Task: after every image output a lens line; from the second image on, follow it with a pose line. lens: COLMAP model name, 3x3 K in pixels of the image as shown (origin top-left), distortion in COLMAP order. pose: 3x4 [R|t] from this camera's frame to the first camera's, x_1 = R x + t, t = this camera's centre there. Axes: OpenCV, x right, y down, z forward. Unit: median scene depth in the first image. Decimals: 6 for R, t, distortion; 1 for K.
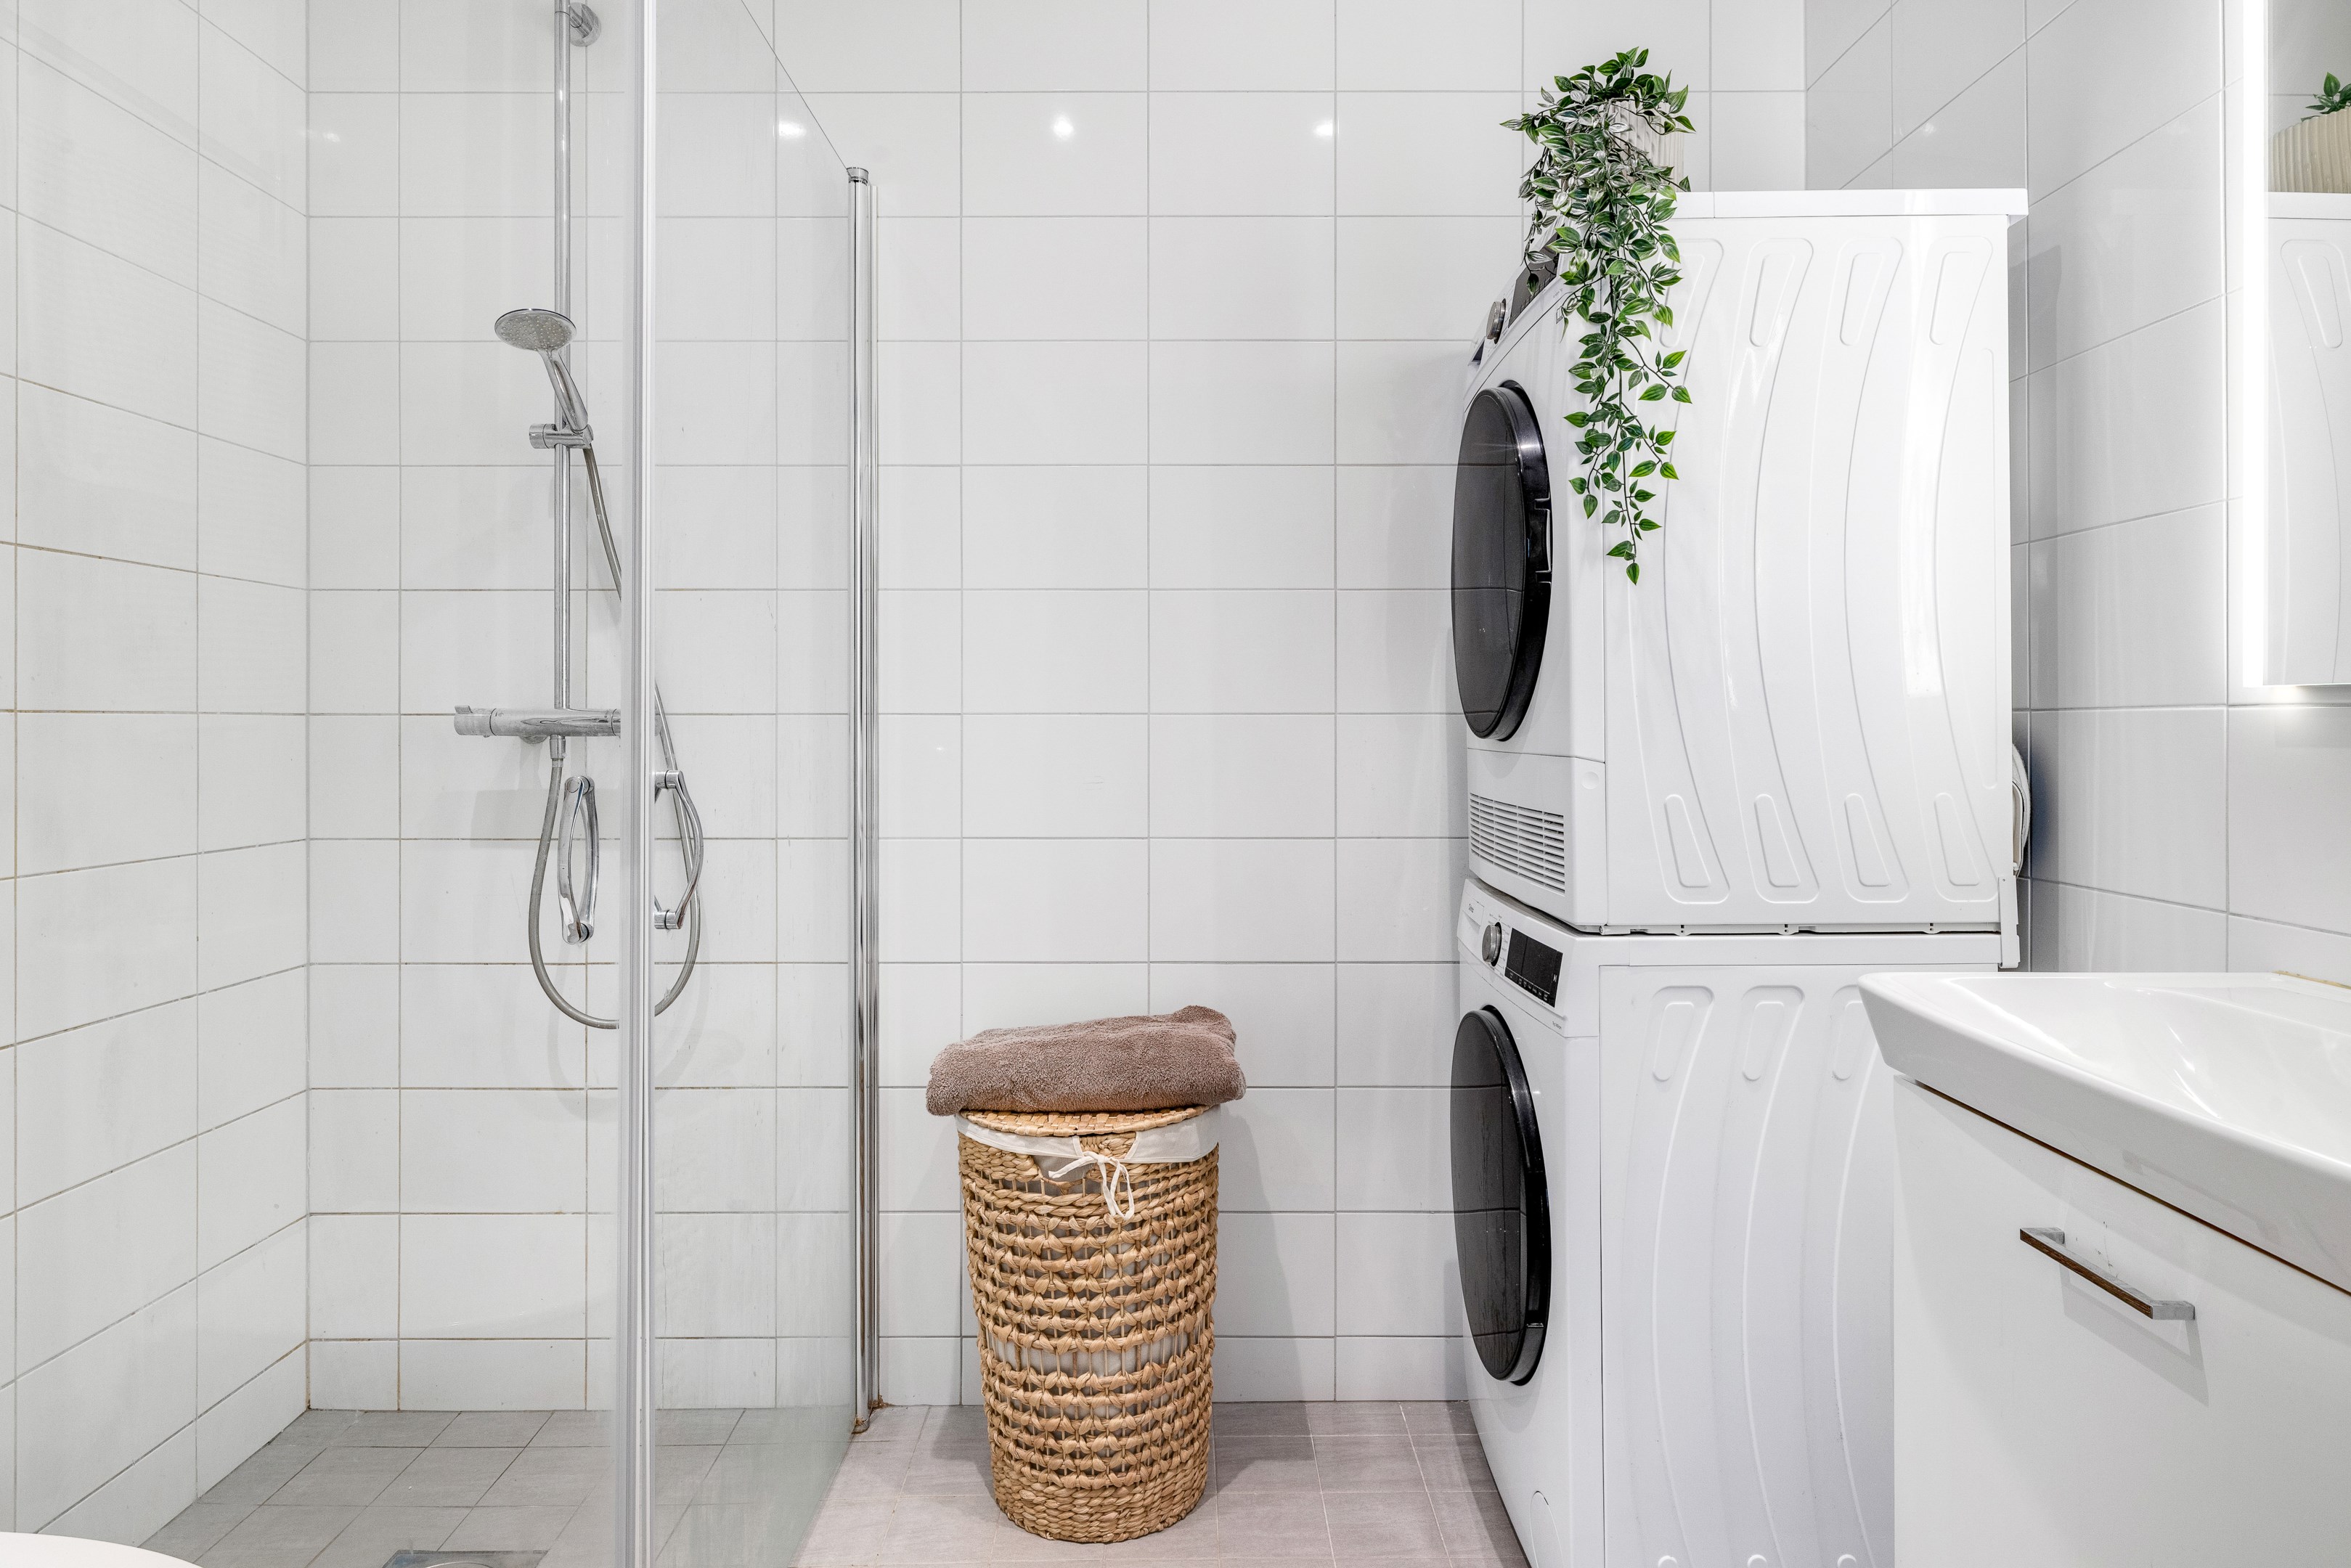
lens RADIAL K [[1351.4, 0, 1177.1], [0, 1351.4, 721.7], [0, 0, 1]] dist [0.002602, -0.000202]
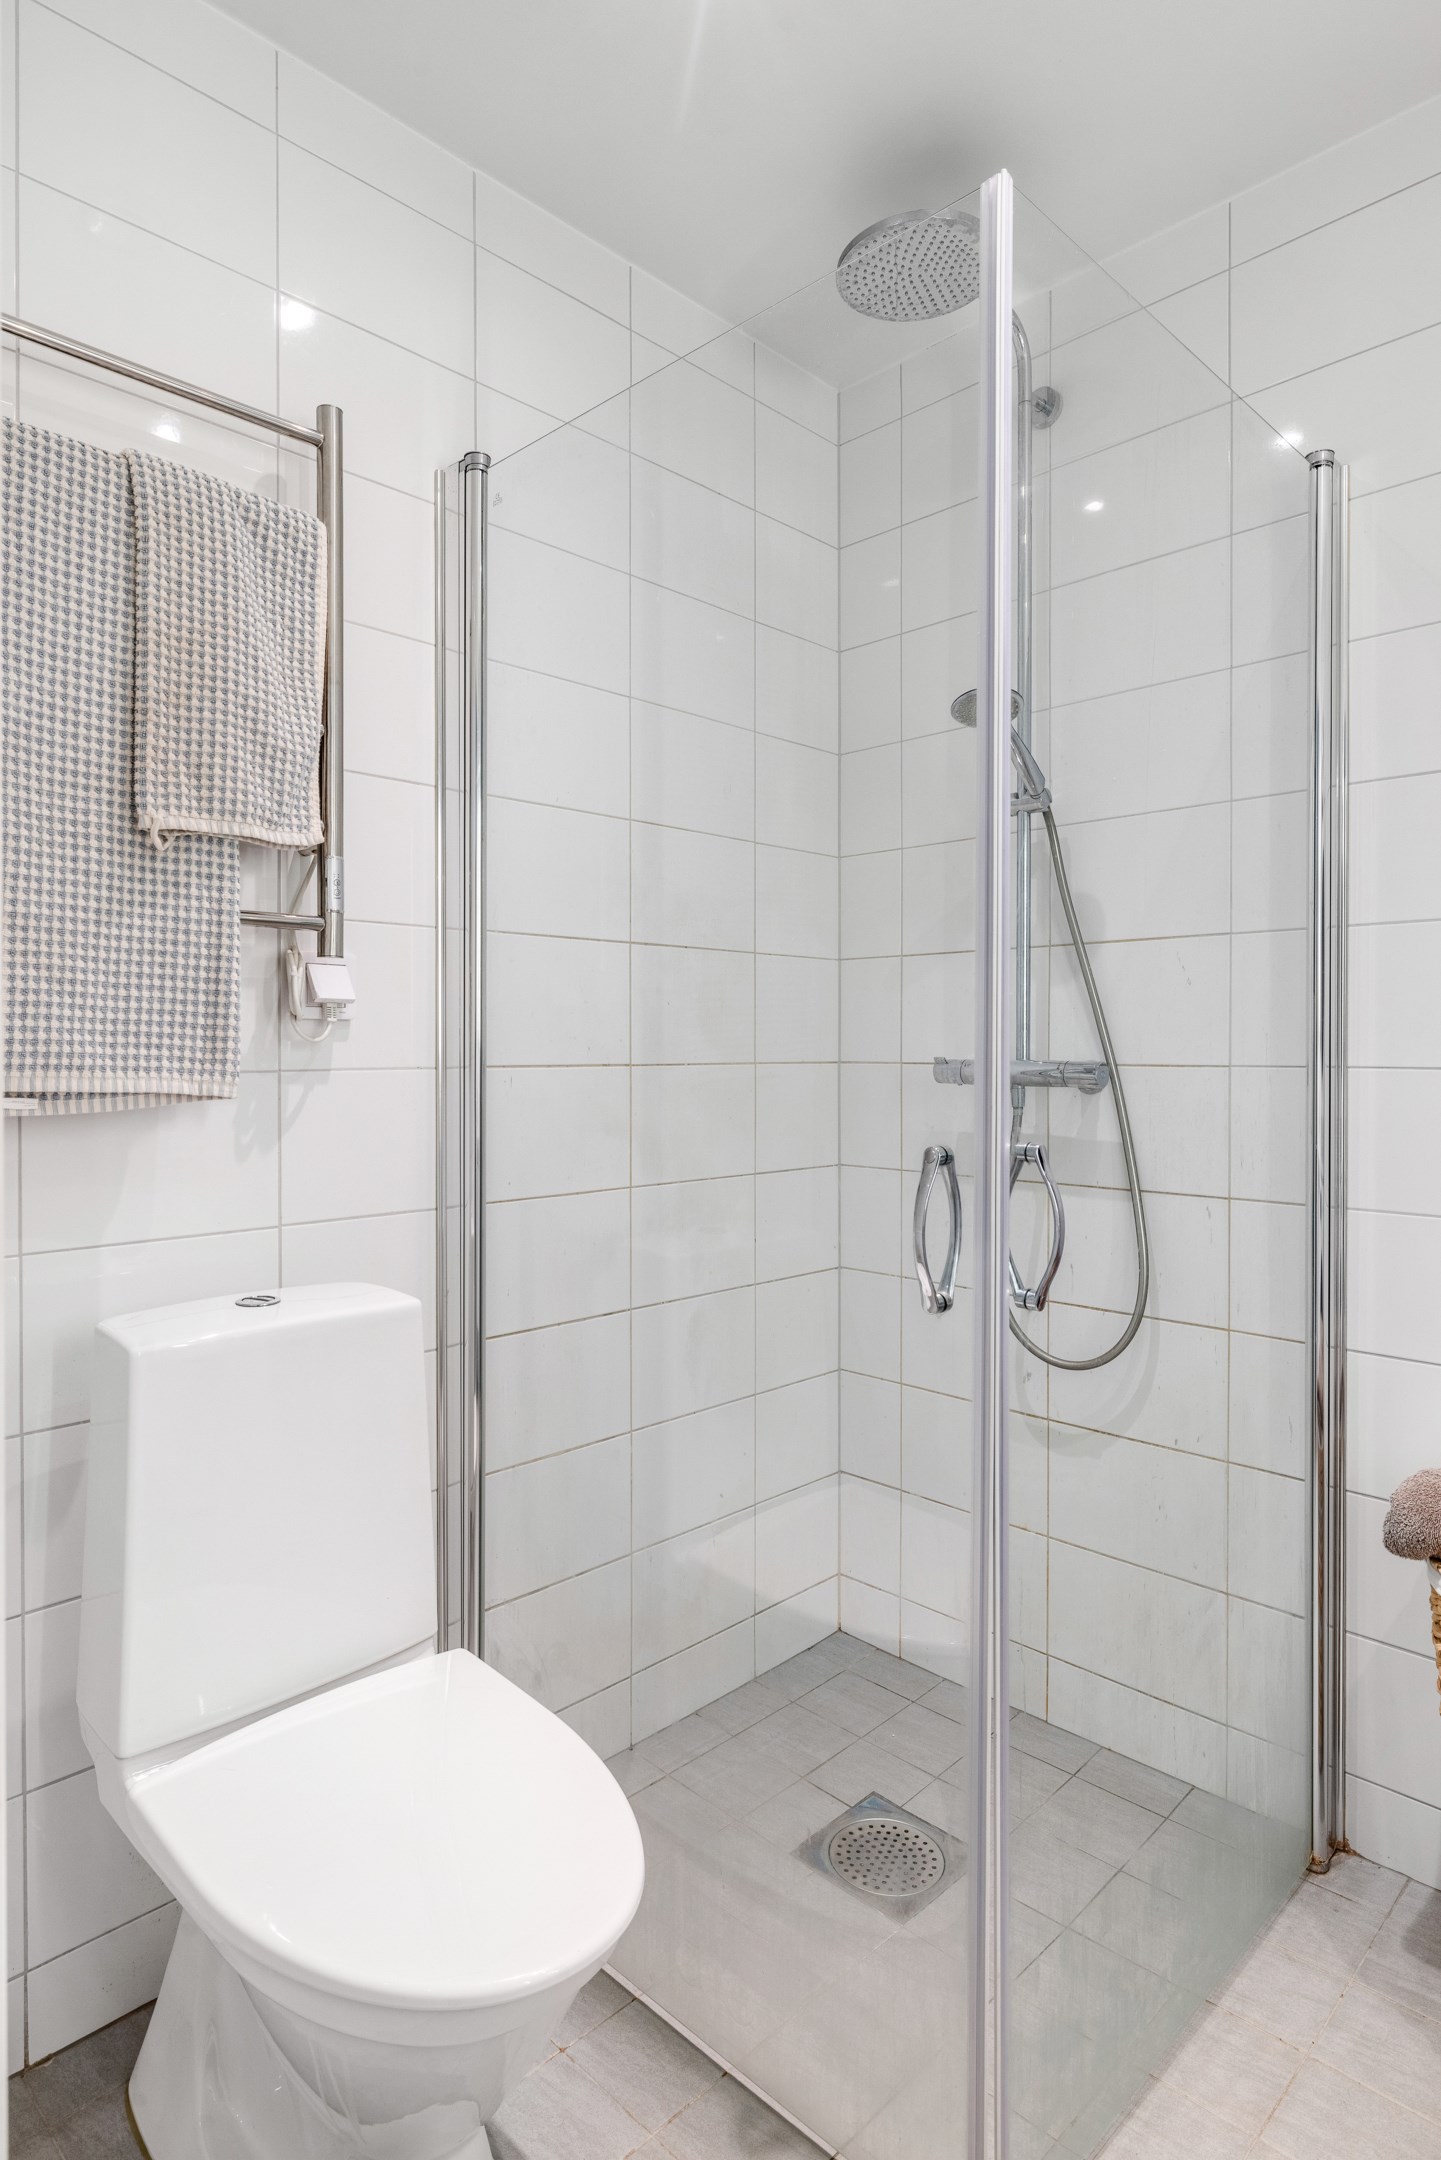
lens RADIAL K [[1195.8, 0, 715.5], [0, 1195.8, 1056.2], [0, 0, 1]] dist [0.000973, 0.001278]
pose [[0.703539, 0.007377, -0.710618, 0.050409], [0.001239, 0.999932, 0.011606, -0.027077], [0.710656, -0.009046, 0.703482, 0.188340]]
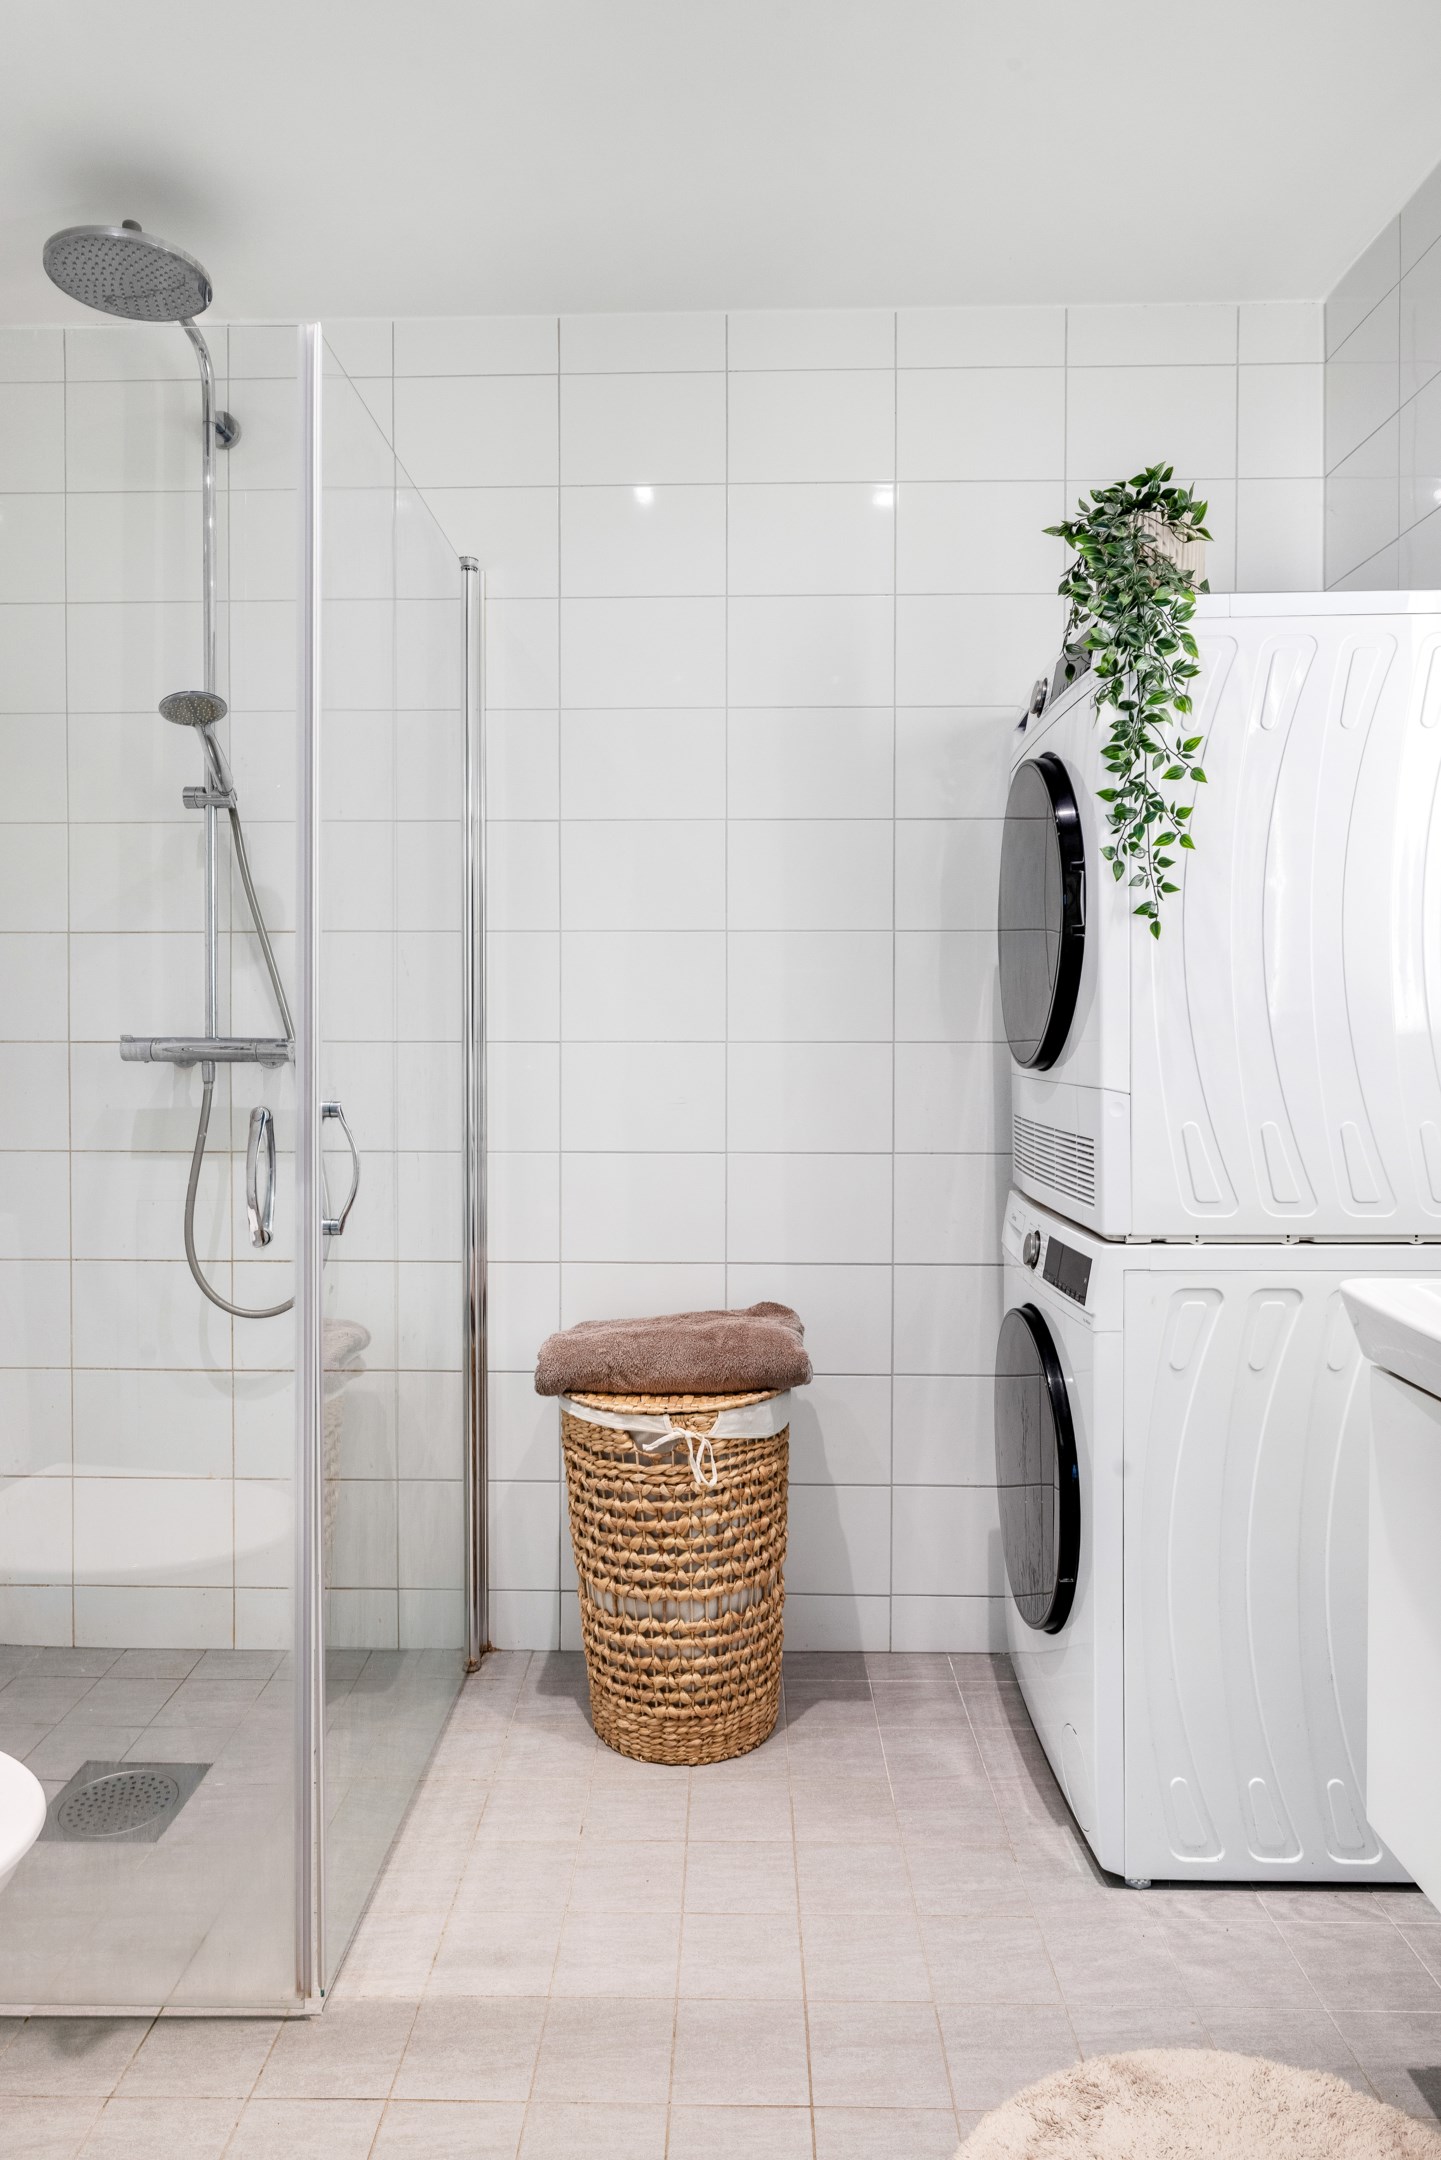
lens RADIAL K [[1320.0, 0, 697.9], [0, 1320.0, 1046.5], [0, 0, 1]] dist [-0.001134, 0.000225]
pose [[0.999635, 0.002001, -0.026930, -0.017880], [-0.001535, 0.999849, 0.017293, -0.025110], [0.026961, -0.017246, 0.999488, -0.113250]]
